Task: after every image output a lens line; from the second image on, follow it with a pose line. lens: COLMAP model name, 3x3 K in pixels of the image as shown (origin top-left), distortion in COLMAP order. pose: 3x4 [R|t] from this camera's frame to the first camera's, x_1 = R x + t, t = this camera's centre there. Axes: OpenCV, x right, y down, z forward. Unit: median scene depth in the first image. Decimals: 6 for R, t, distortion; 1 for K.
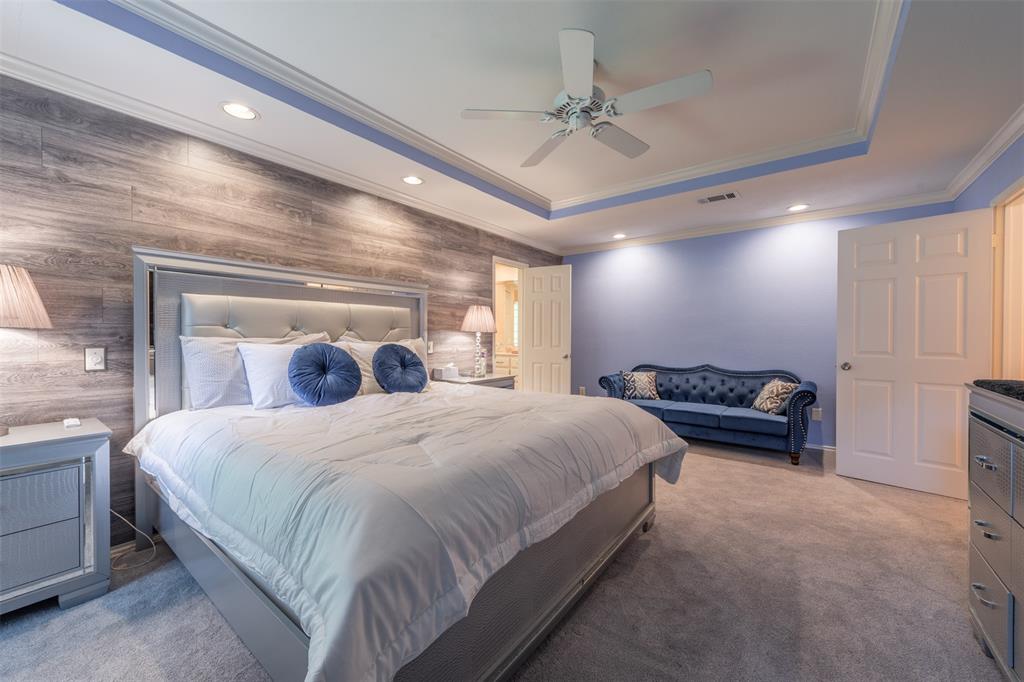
lens RADIAL K [[400.8, 0, 506.6], [0, 400.8, 335.2], [0, 0, 1]] dist [-0.001503, -0.000189]
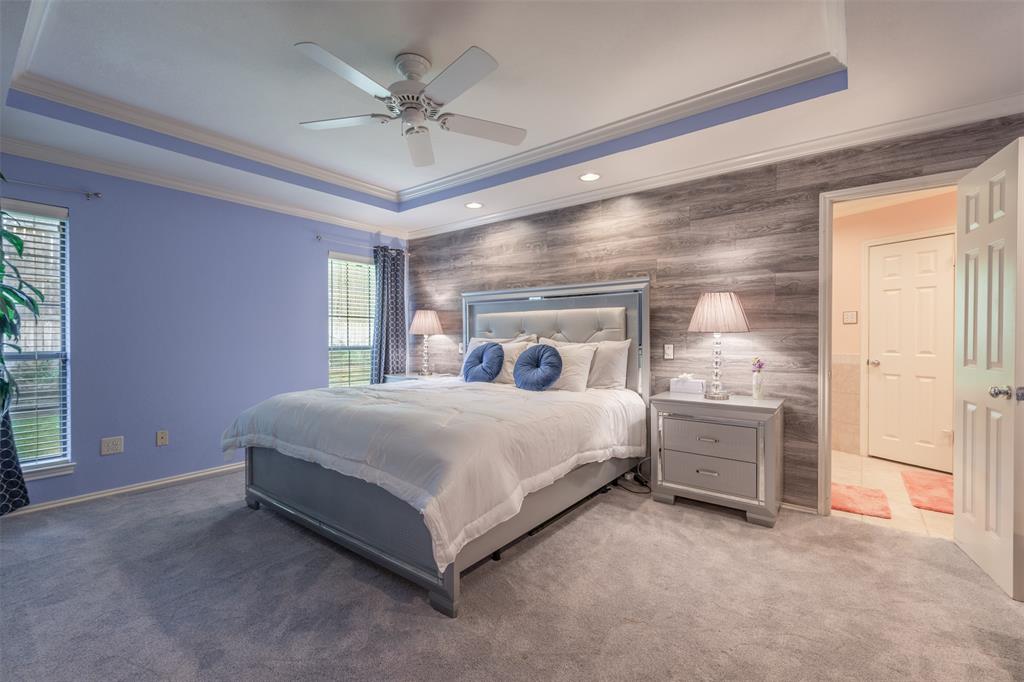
lens RADIAL K [[433.1, 0, 508.6], [0, 433.1, 343.7], [0, 0, 1]] dist [-0.002994, -0.000337]
pose [[-0.014506, 0.003902, -0.999887, 0.820599], [-0.005805, 0.999975, 0.003987, 0.015793], [0.999878, 0.005862, -0.014483, 0.821189]]
